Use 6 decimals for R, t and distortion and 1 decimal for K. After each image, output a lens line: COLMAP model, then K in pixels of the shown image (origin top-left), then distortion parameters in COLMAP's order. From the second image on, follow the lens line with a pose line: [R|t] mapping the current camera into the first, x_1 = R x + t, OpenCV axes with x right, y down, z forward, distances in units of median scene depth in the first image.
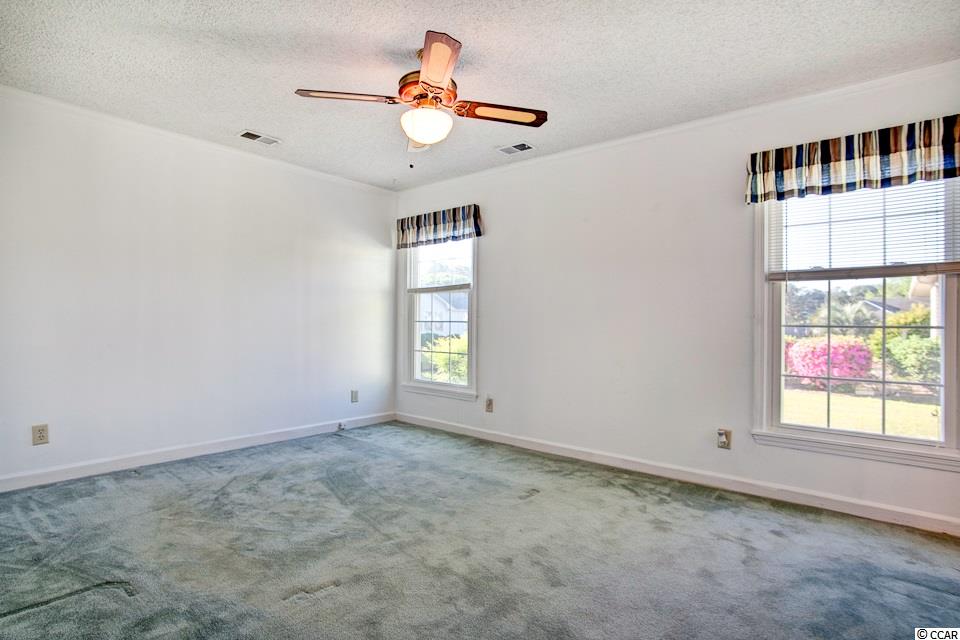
lens RADIAL K [[486.8, 0, 480.0], [0, 486.8, 320.0], [0, 0, 1]] dist [-0.064094, 0.026383]
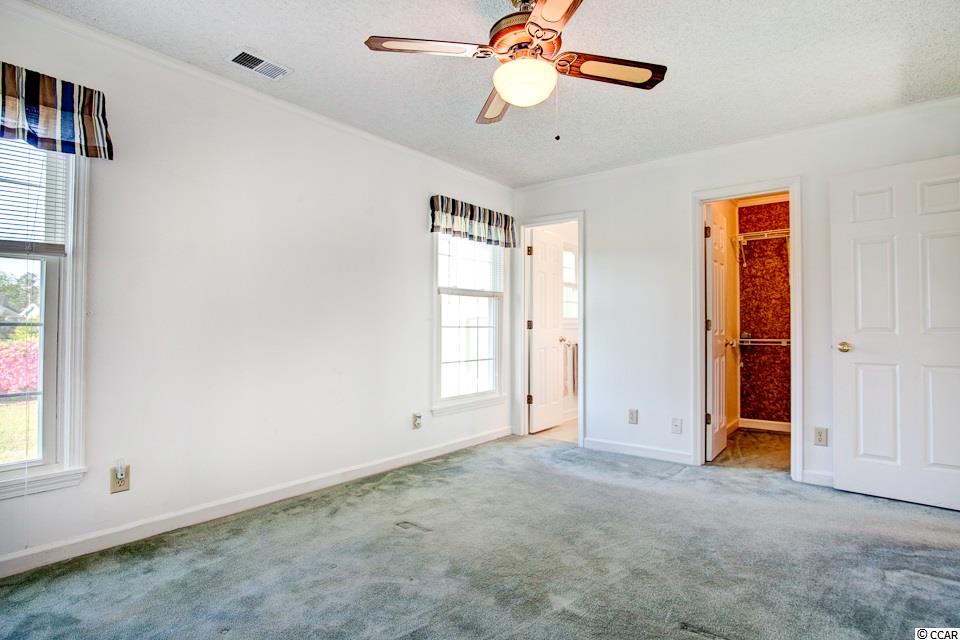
lens RADIAL K [[498.2, 0, 480.0], [0, 498.2, 320.0], [0, 0, 1]] dist [-0.000830, 0.000170]
pose [[-0.014249, 0.002183, 0.999896, -0.755662], [-0.010133, 0.999946, -0.002327, -0.005227], [-0.999847, -0.010165, -0.014226, 0.858453]]
